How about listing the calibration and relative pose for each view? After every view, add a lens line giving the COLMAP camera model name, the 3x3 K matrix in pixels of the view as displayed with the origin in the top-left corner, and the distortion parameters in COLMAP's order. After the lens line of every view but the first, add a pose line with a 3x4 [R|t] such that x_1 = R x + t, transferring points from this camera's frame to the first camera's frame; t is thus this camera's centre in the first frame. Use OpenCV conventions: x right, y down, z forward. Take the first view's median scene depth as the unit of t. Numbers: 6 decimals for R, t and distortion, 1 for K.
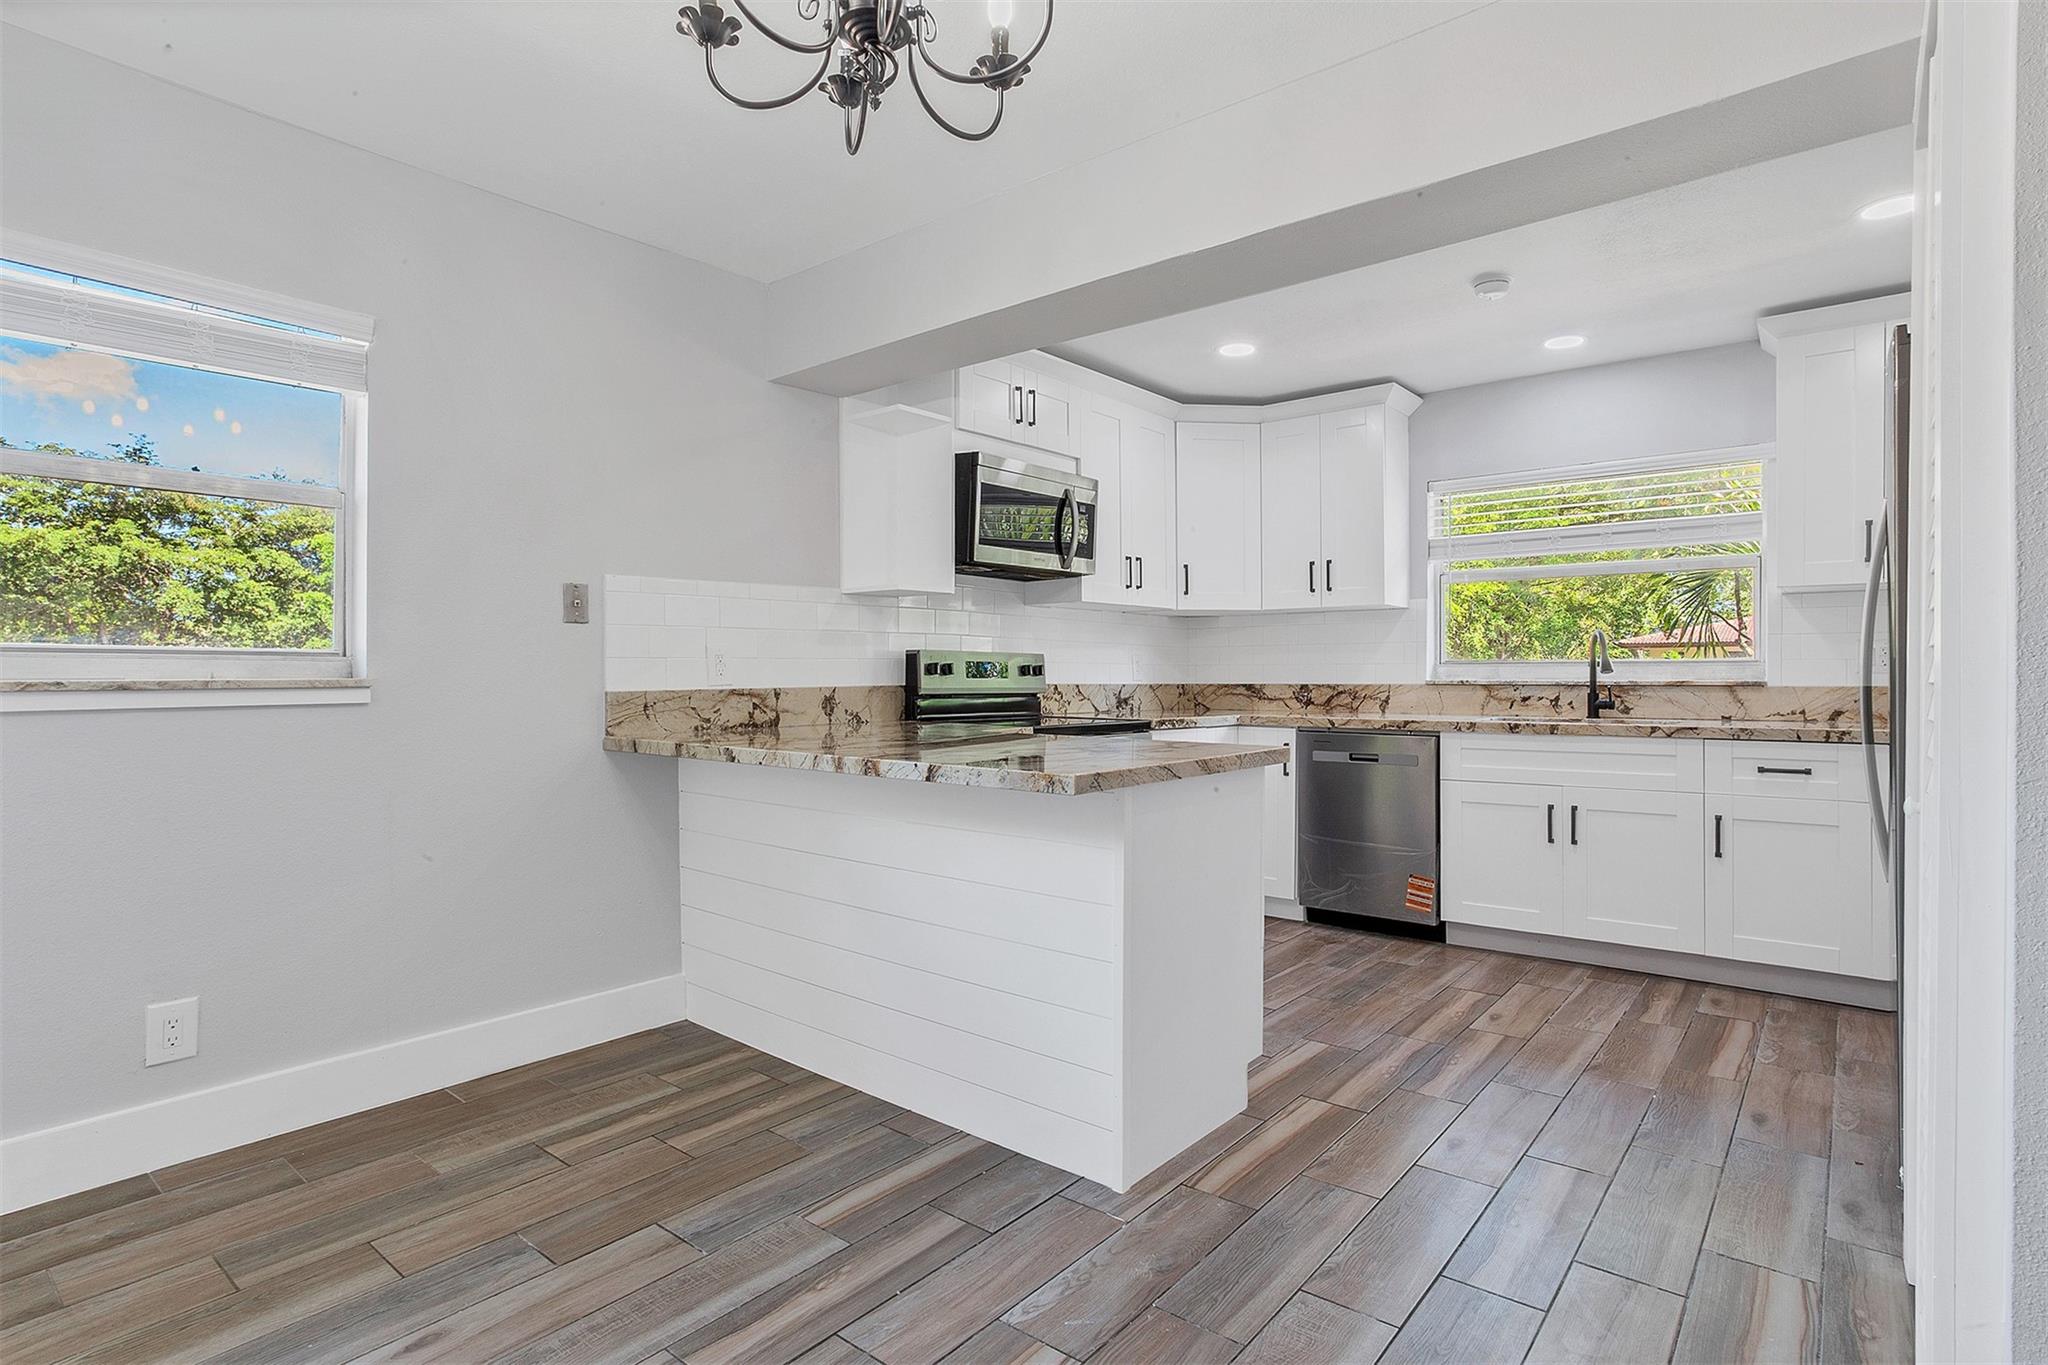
lens RADIAL K [[1021.7, 0, 1053.8], [0, 1021.7, 686.6], [0, 0, 1]] dist [-0.064765, 0.042743]
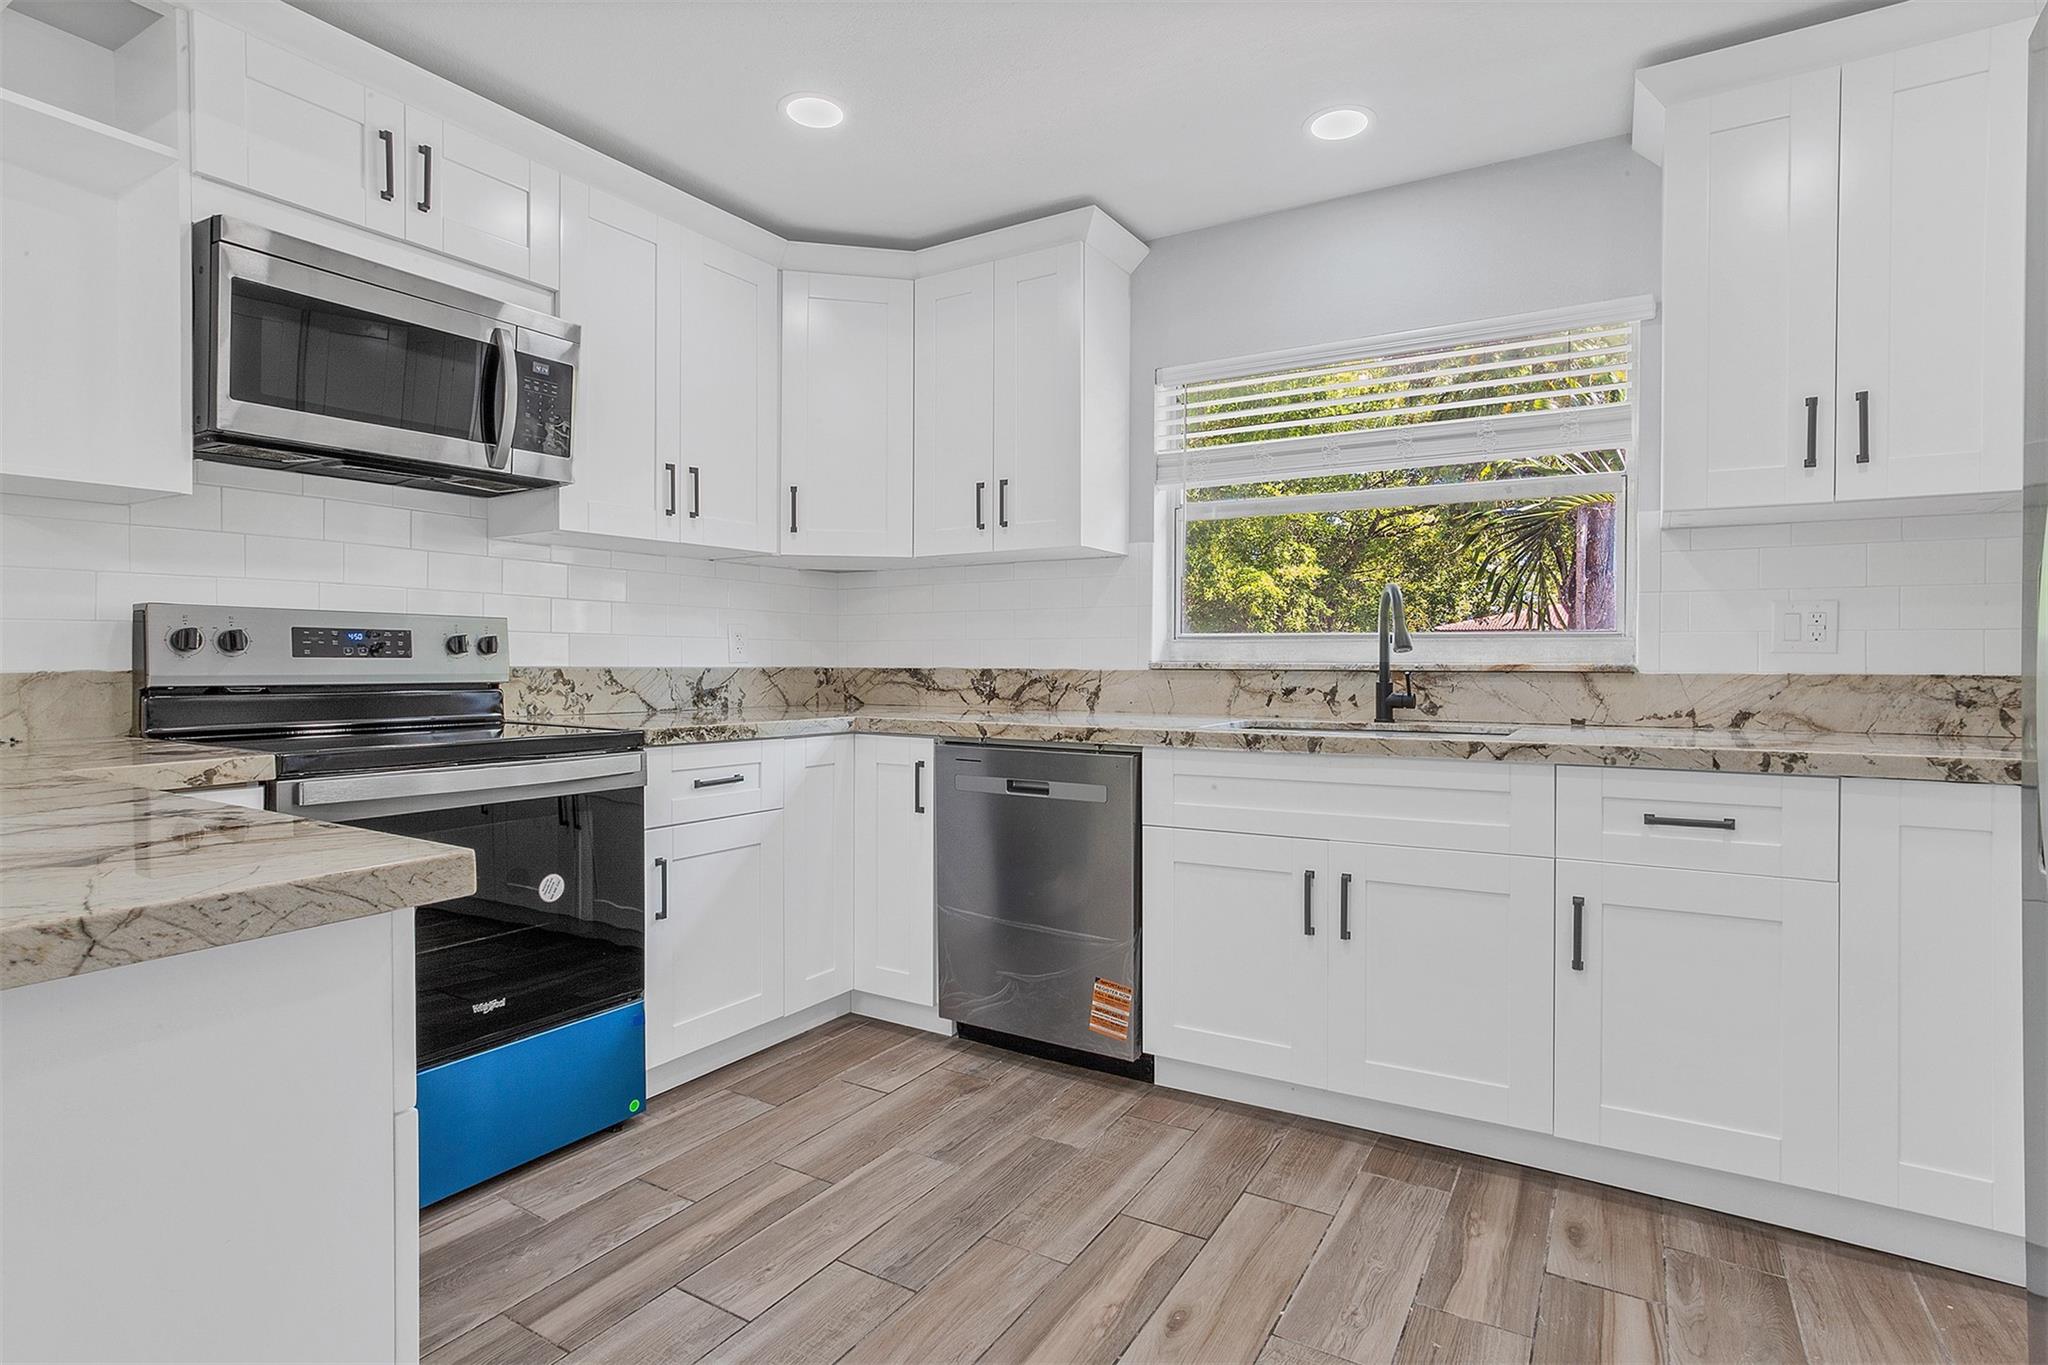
lens RADIAL K [[1025.0, 0, 1024.0], [0, 1025.0, 682.5], [0, 0, 1]] dist [-0.064014, 0.042845]
pose [[0.991799, -0.000244, 0.127804, 0.232857], [-0.001279, 0.999929, 0.011832, -0.001413], [-0.127797, -0.011899, 0.991729, 0.398179]]
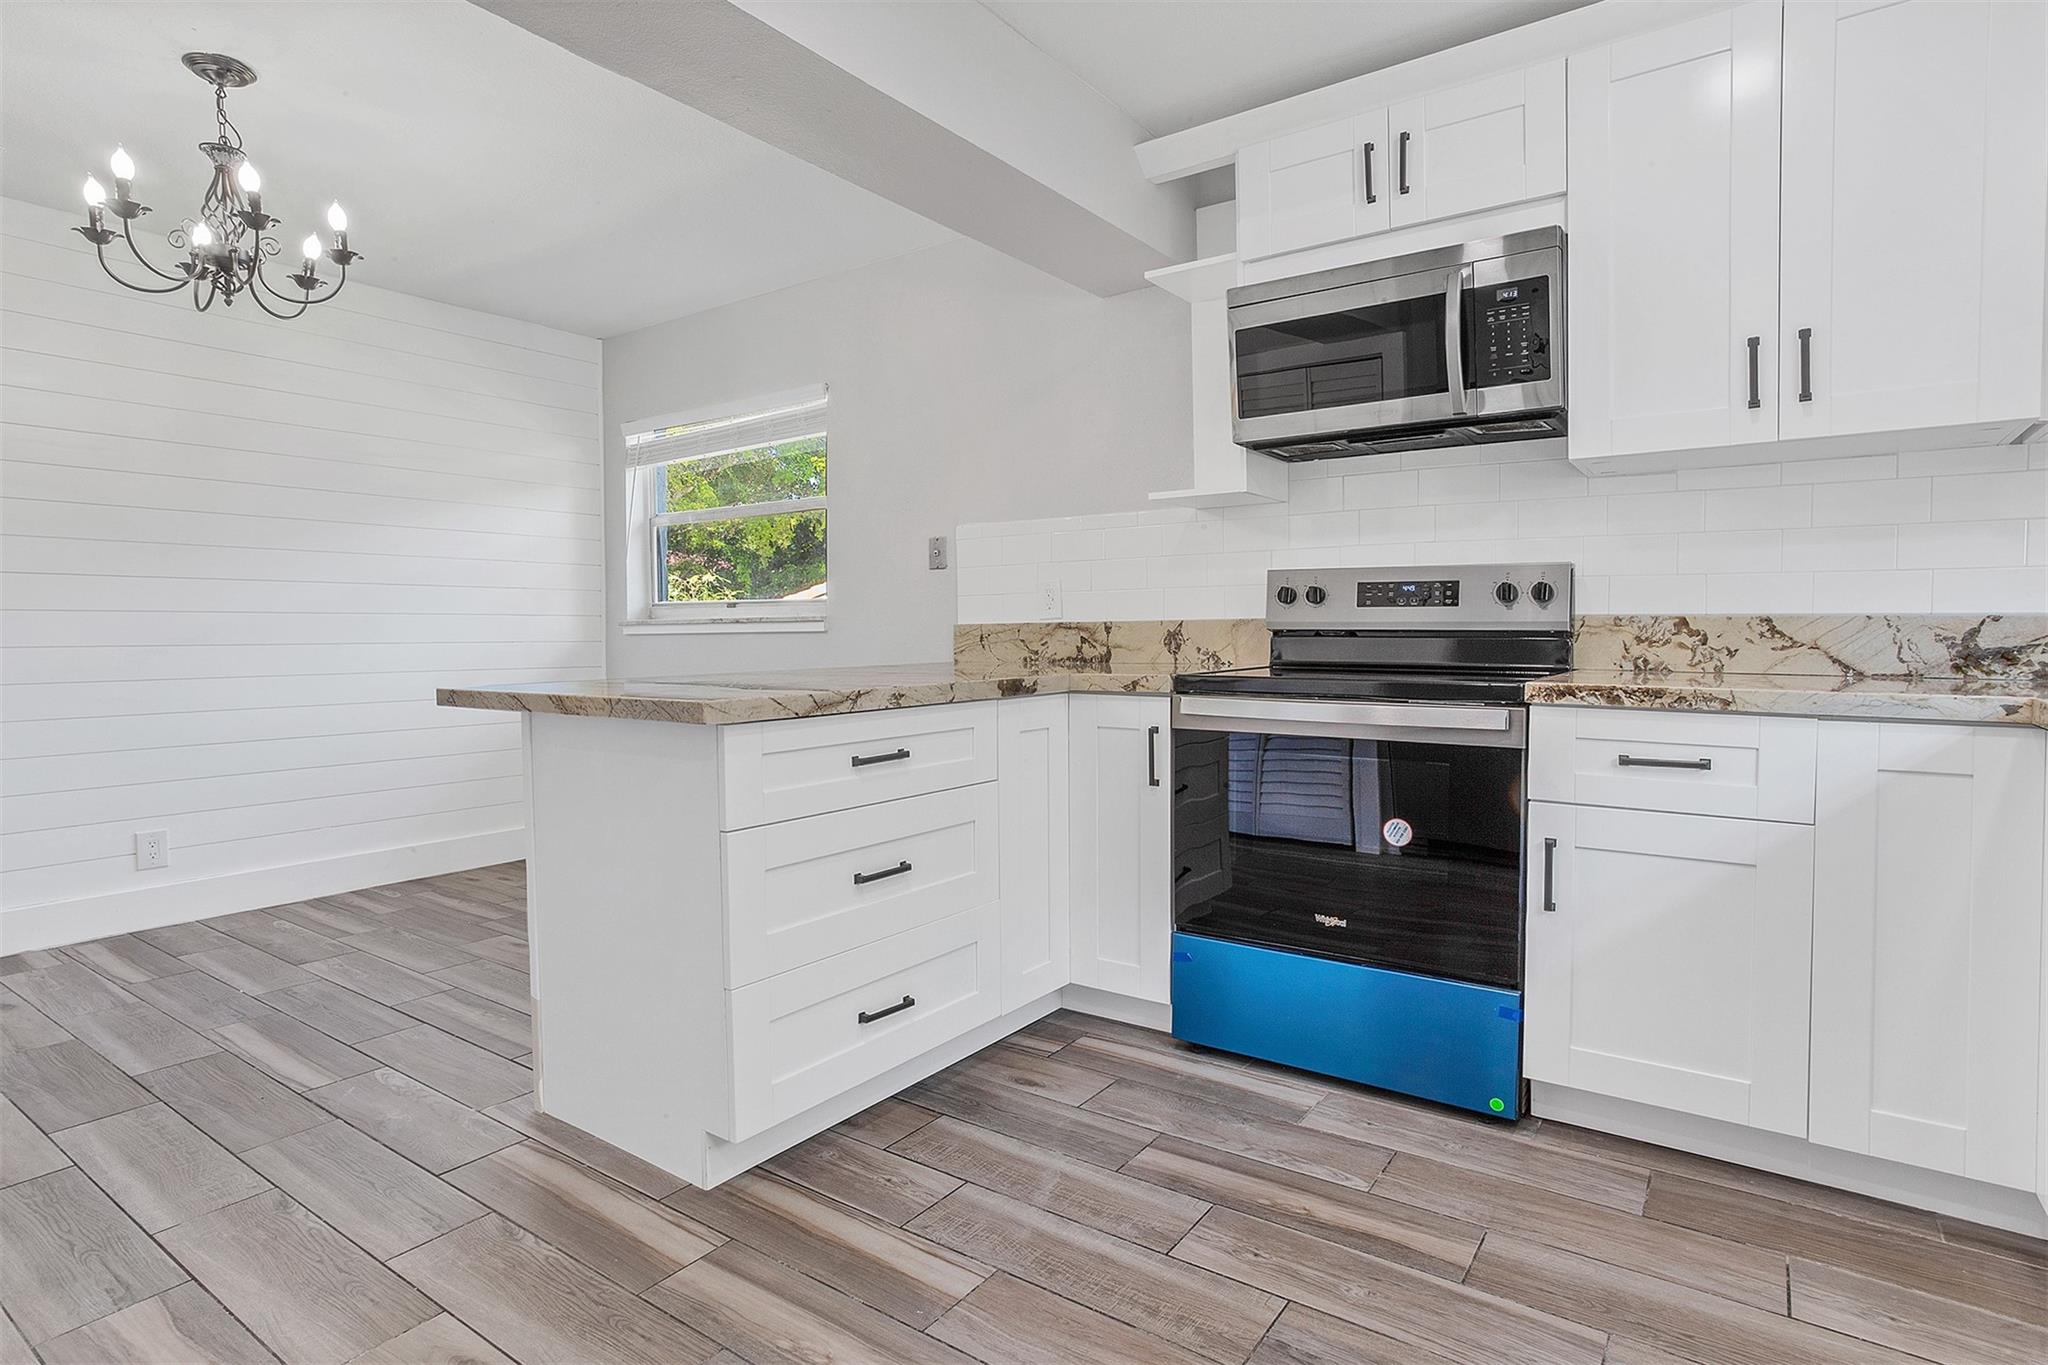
lens RADIAL K [[1021.7, 0, 1053.8], [0, 1021.7, 686.6], [0, 0, 1]] dist [-0.064765, 0.042743]
pose [[0.087800, 0.055974, -0.994564, 0.554315], [-0.004605, 0.998432, 0.055785, 0.007456], [0.996128, -0.000318, 0.087920, 0.718605]]
